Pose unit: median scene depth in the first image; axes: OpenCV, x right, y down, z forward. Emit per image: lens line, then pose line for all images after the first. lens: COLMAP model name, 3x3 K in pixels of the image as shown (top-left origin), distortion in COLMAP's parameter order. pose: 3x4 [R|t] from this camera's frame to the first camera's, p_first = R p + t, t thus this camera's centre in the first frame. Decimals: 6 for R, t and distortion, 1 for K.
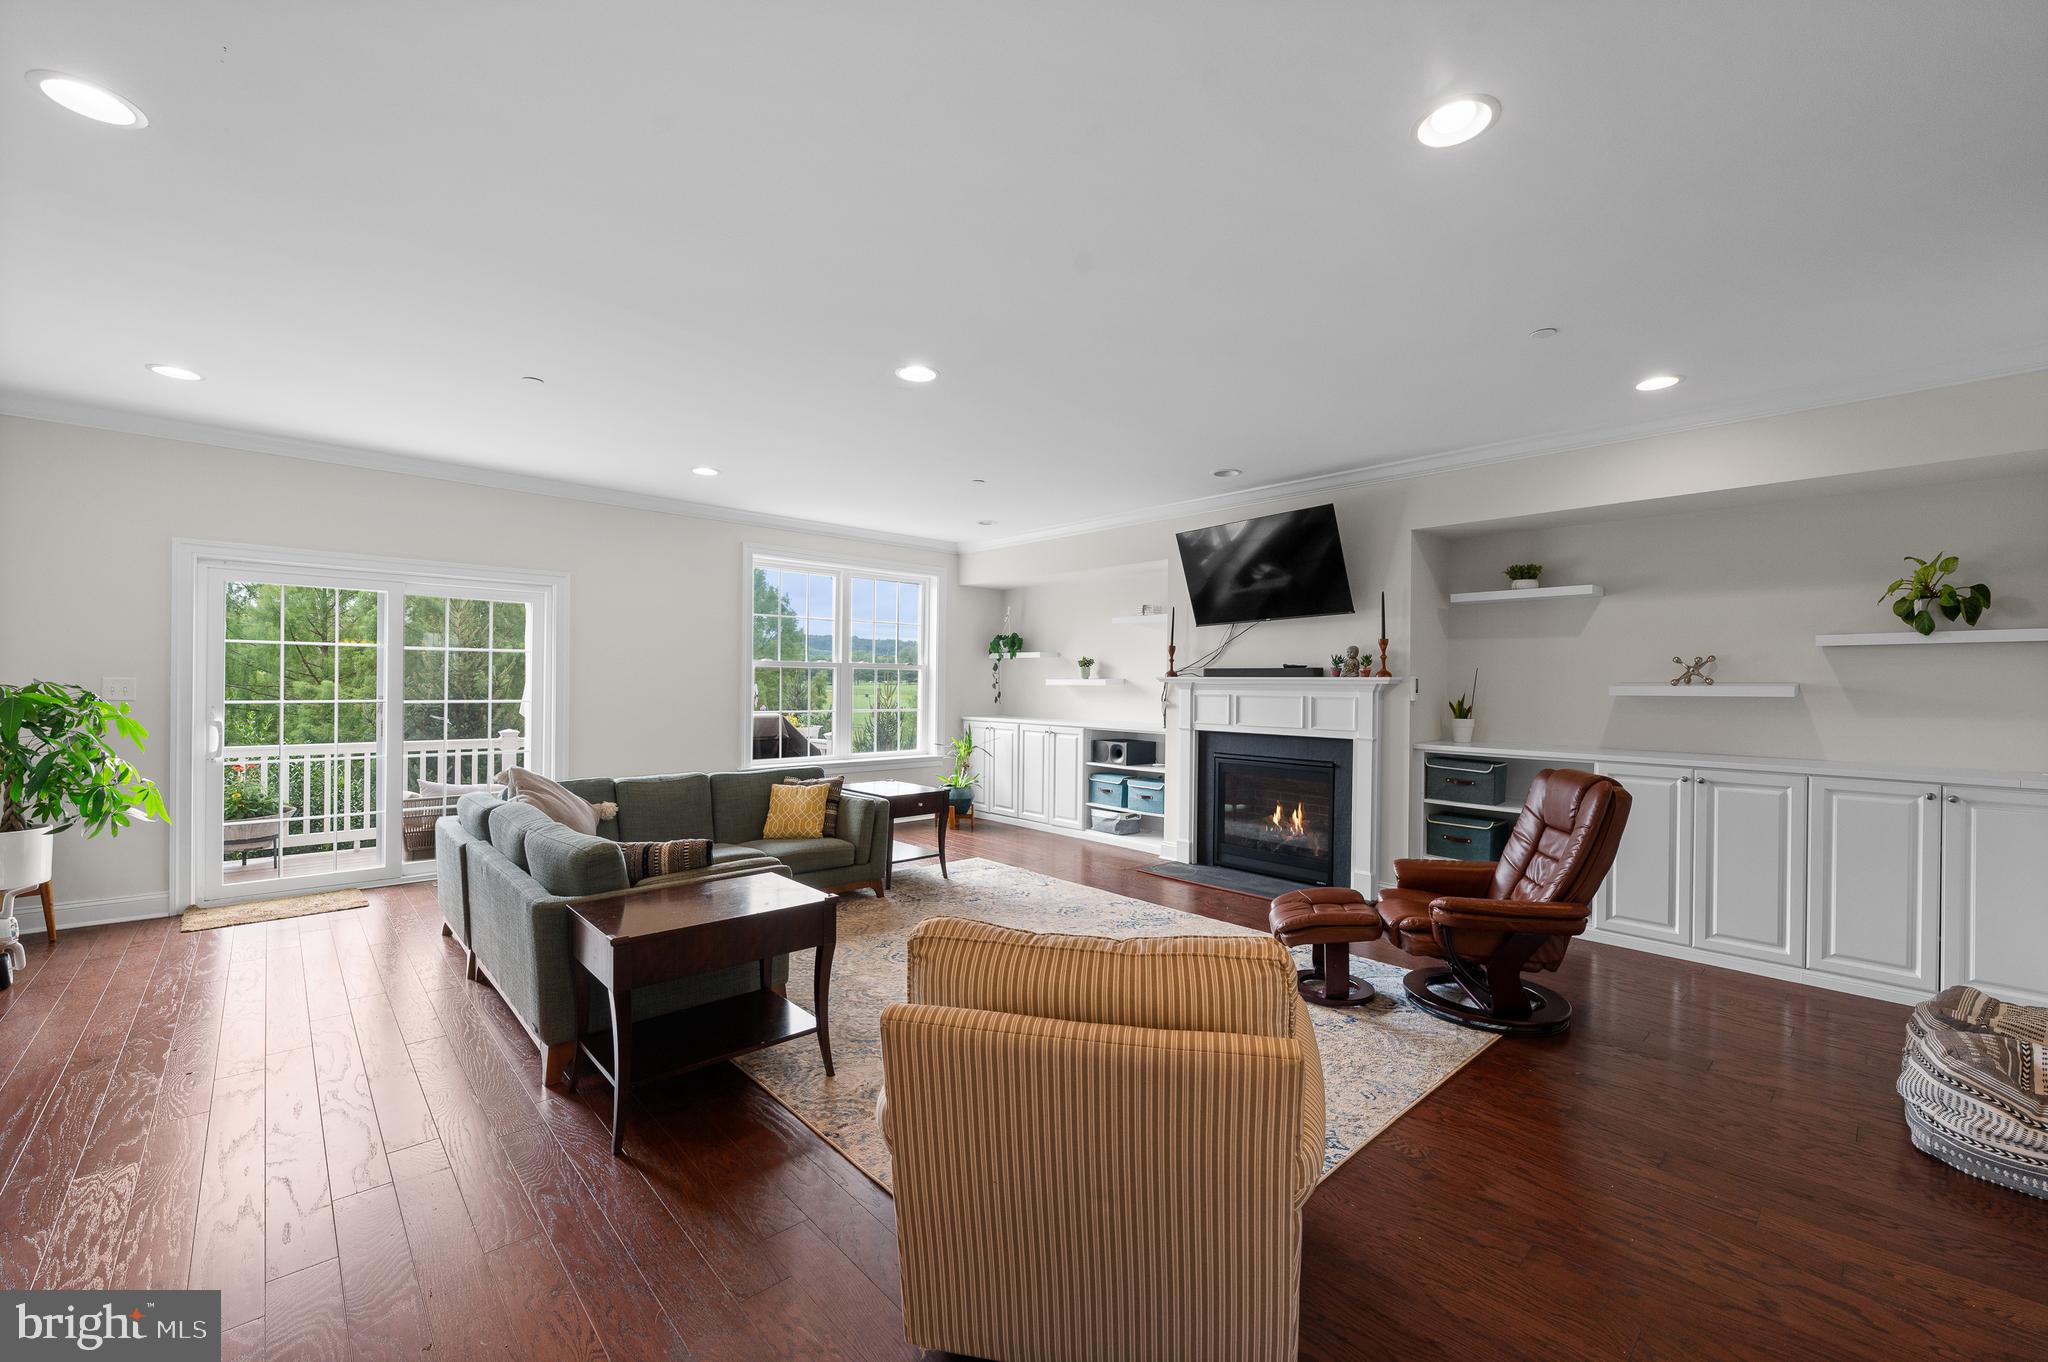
lens RADIAL K [[810.7, 0, 1023.2], [0, 810.7, 683.8], [0, 0, 1]] dist [0.000282, 0.000186]
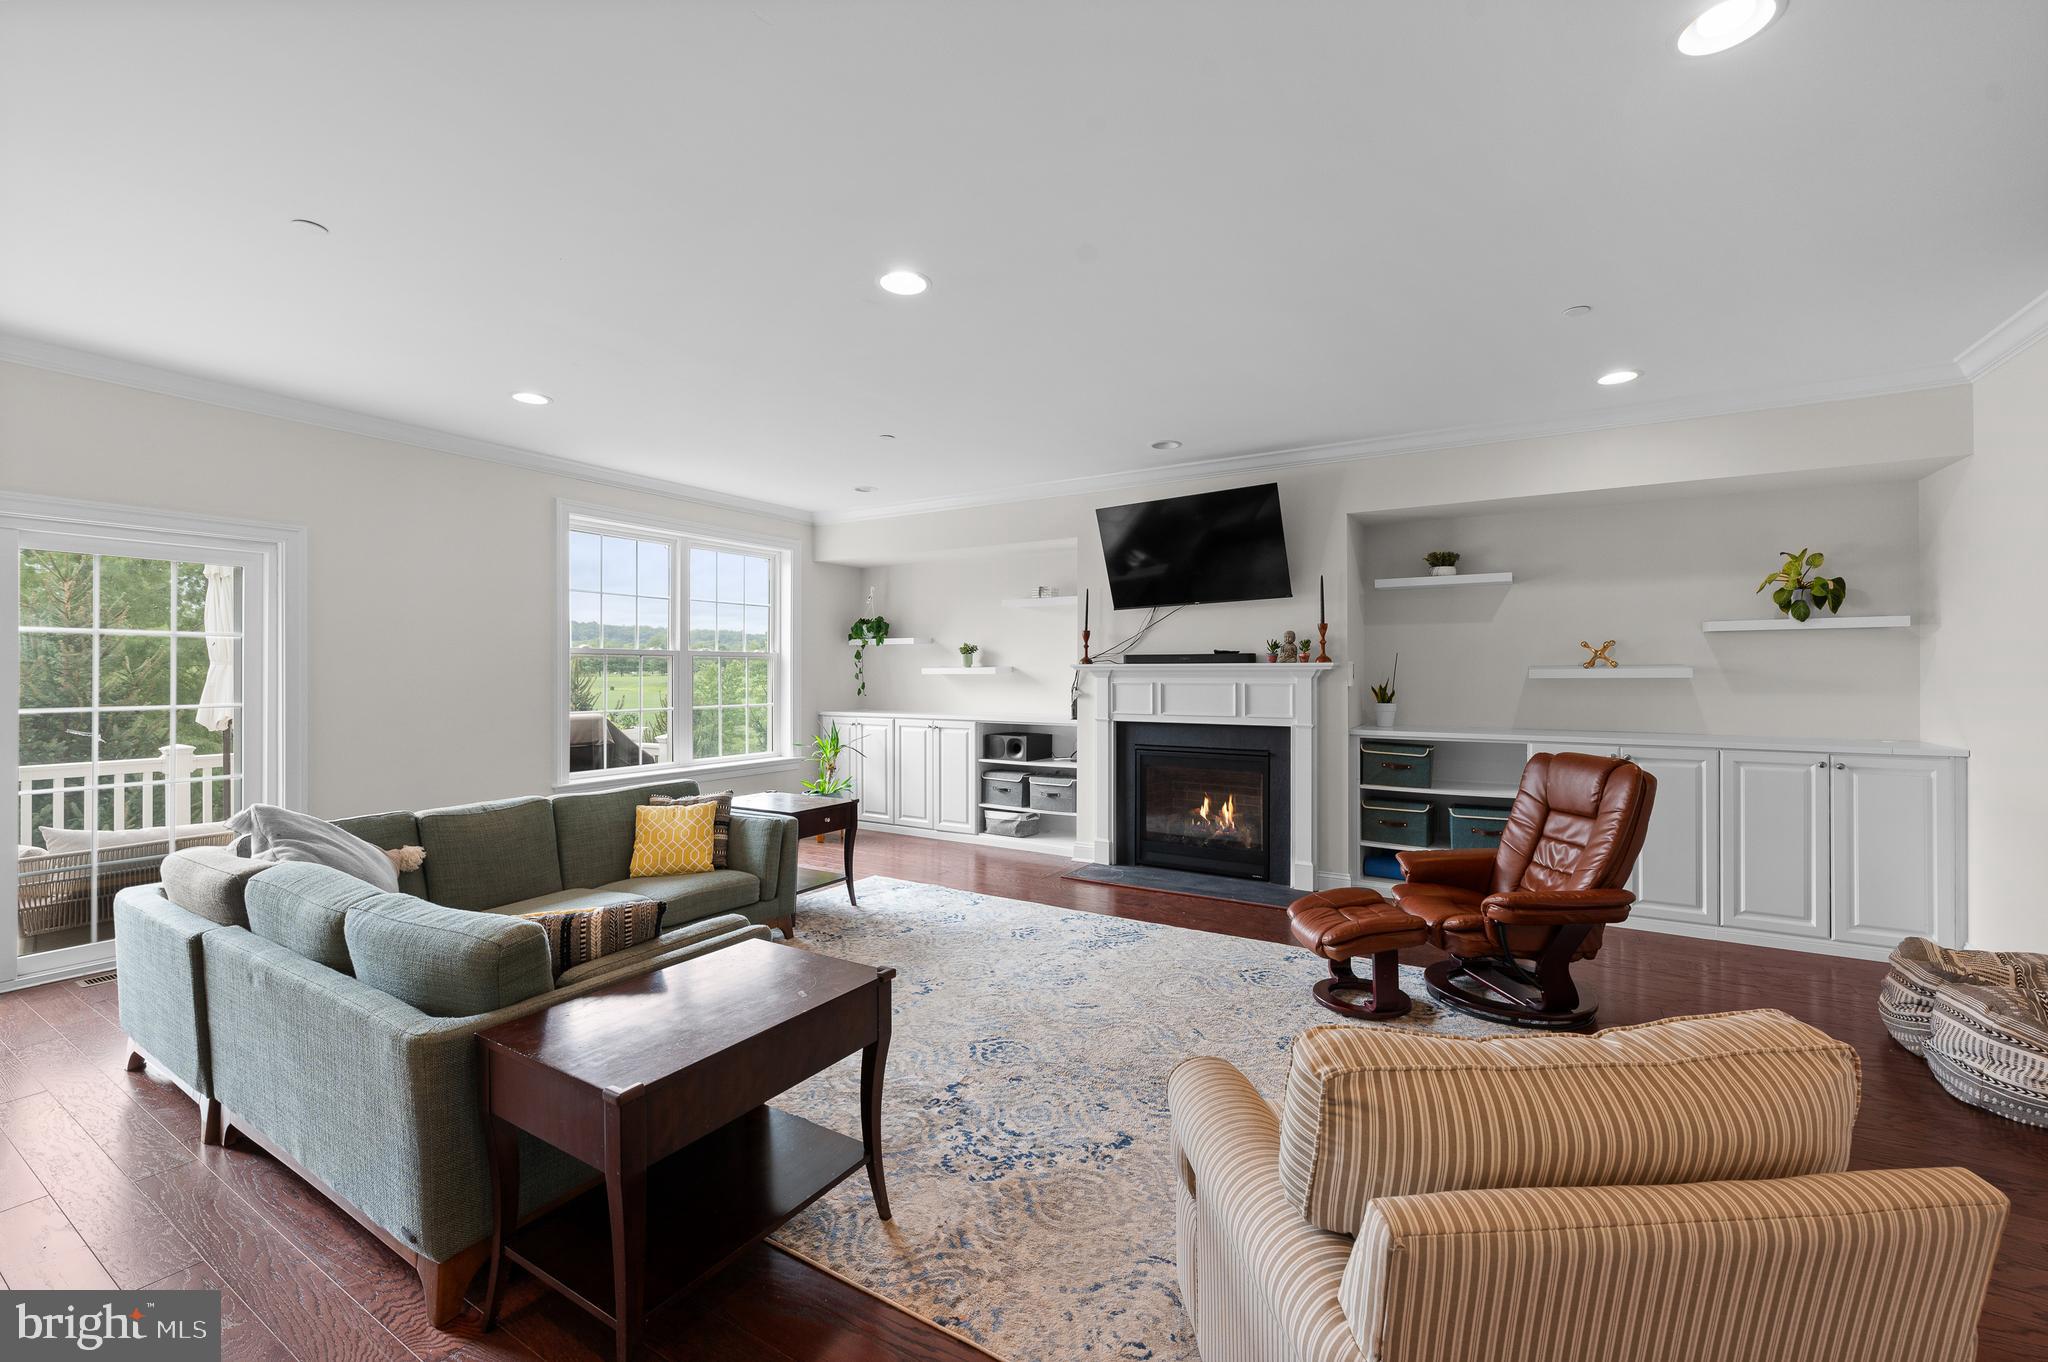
lens RADIAL K [[823.6, 0, 1029.9], [0, 823.6, 669.6], [0, 0, 1]] dist [-0.000557, 0.000258]
pose [[0.960795, -0.009688, 0.277089, -0.162219], [0.010554, 0.999943, -0.001633, -0.001743], [-0.277058, 0.004493, 0.960843, 0.133205]]
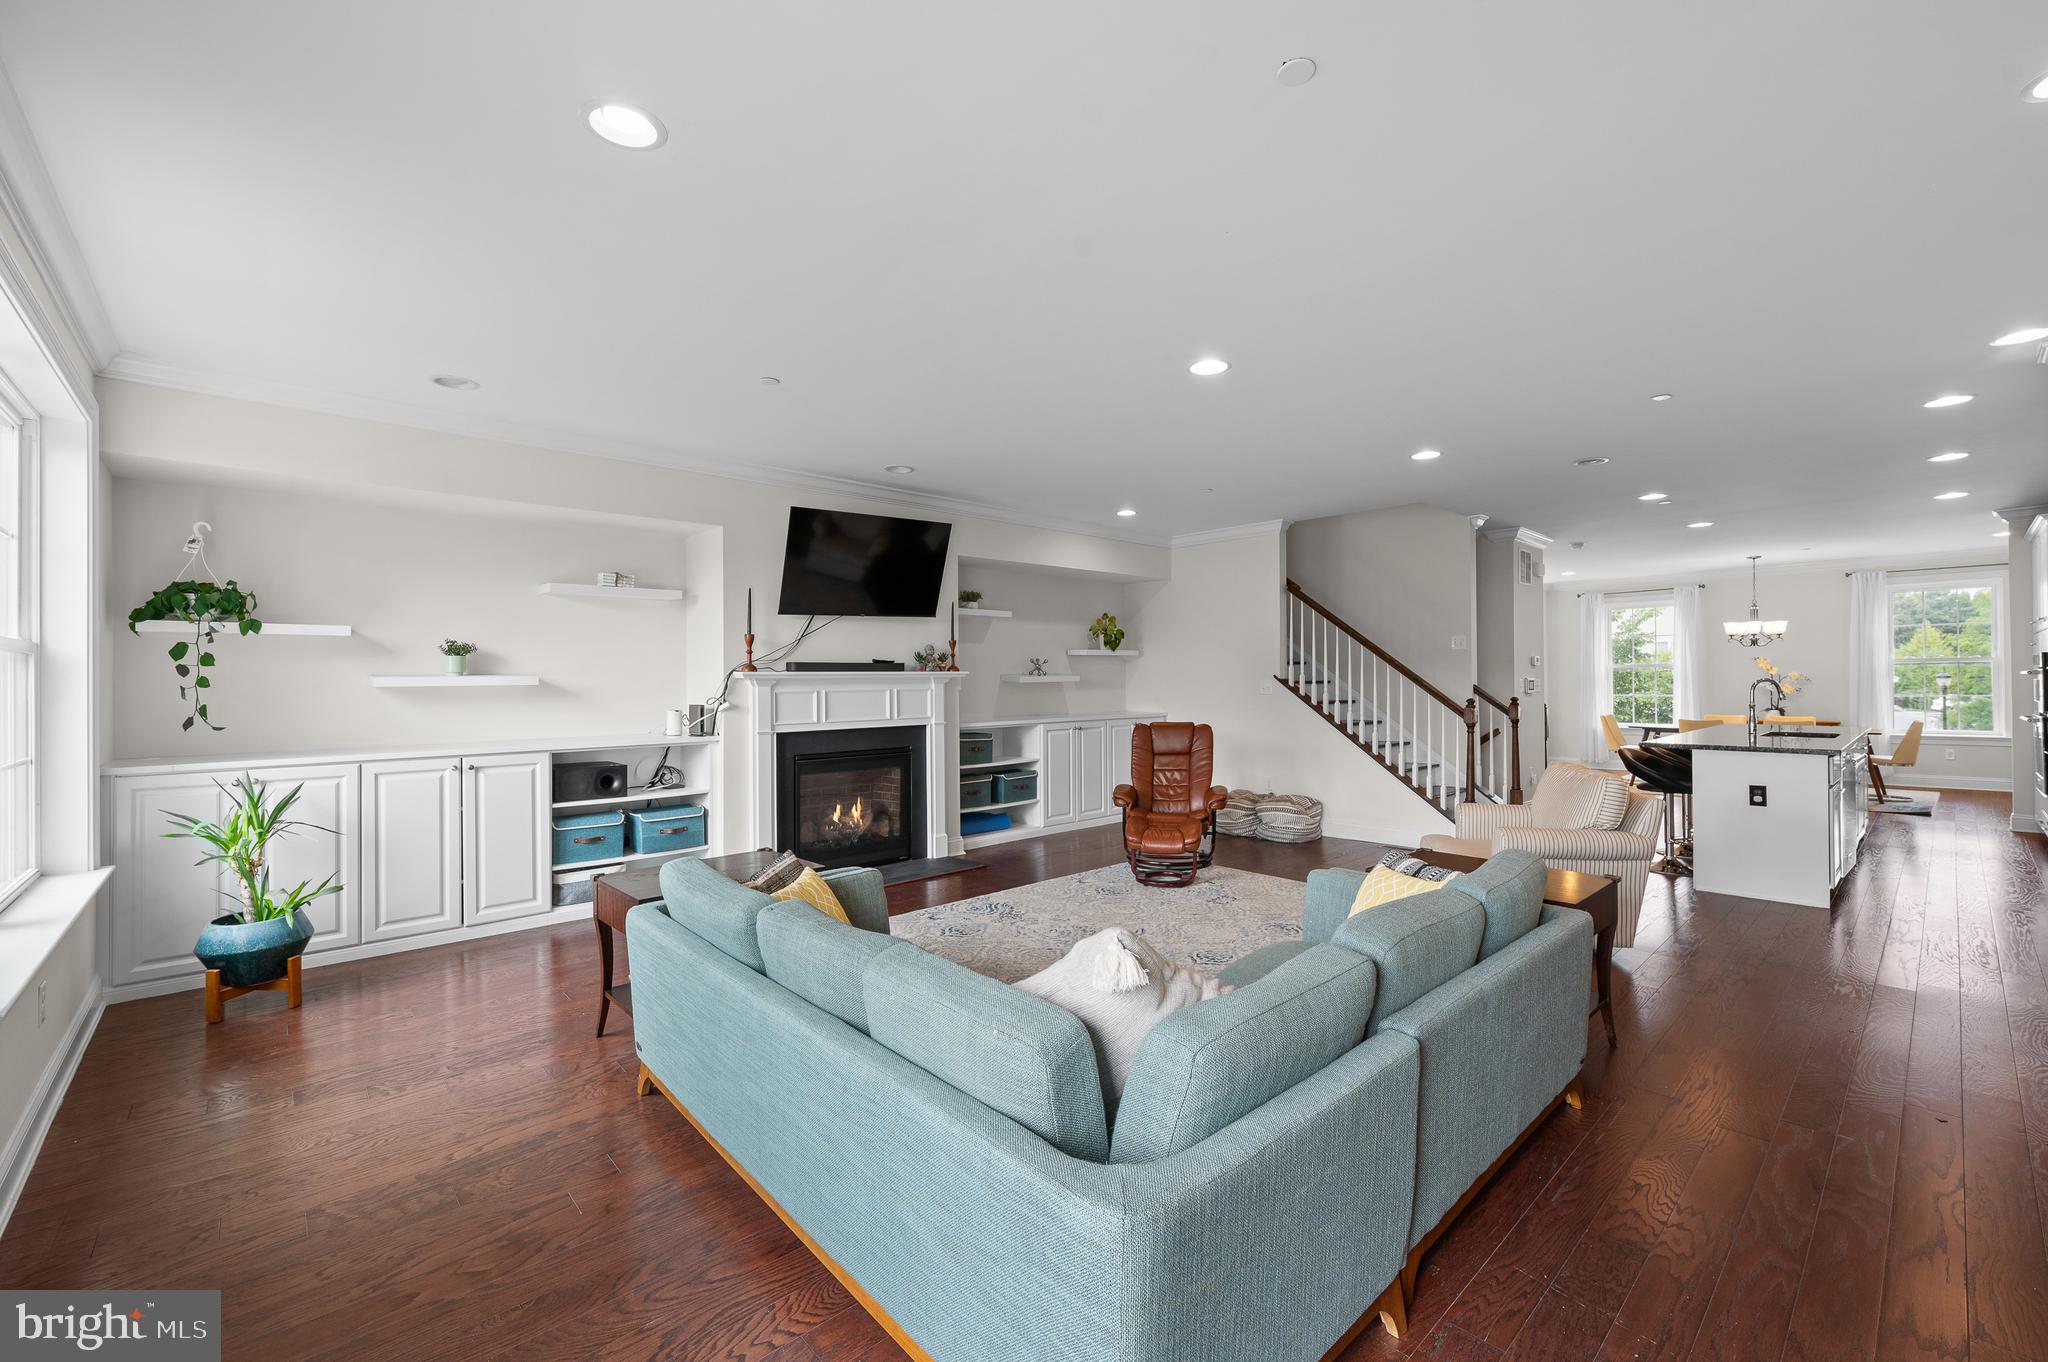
lens RADIAL K [[853.5, 0, 1029.7], [0, 853.5, 677.4], [0, 0, 1]] dist [0.000088, 0.000056]
pose [[0.002397, -0.011377, 0.999932, -0.801551], [0.007936, 0.999904, 0.011358, -0.012258], [-0.999966, 0.007908, 0.002487, 0.828297]]
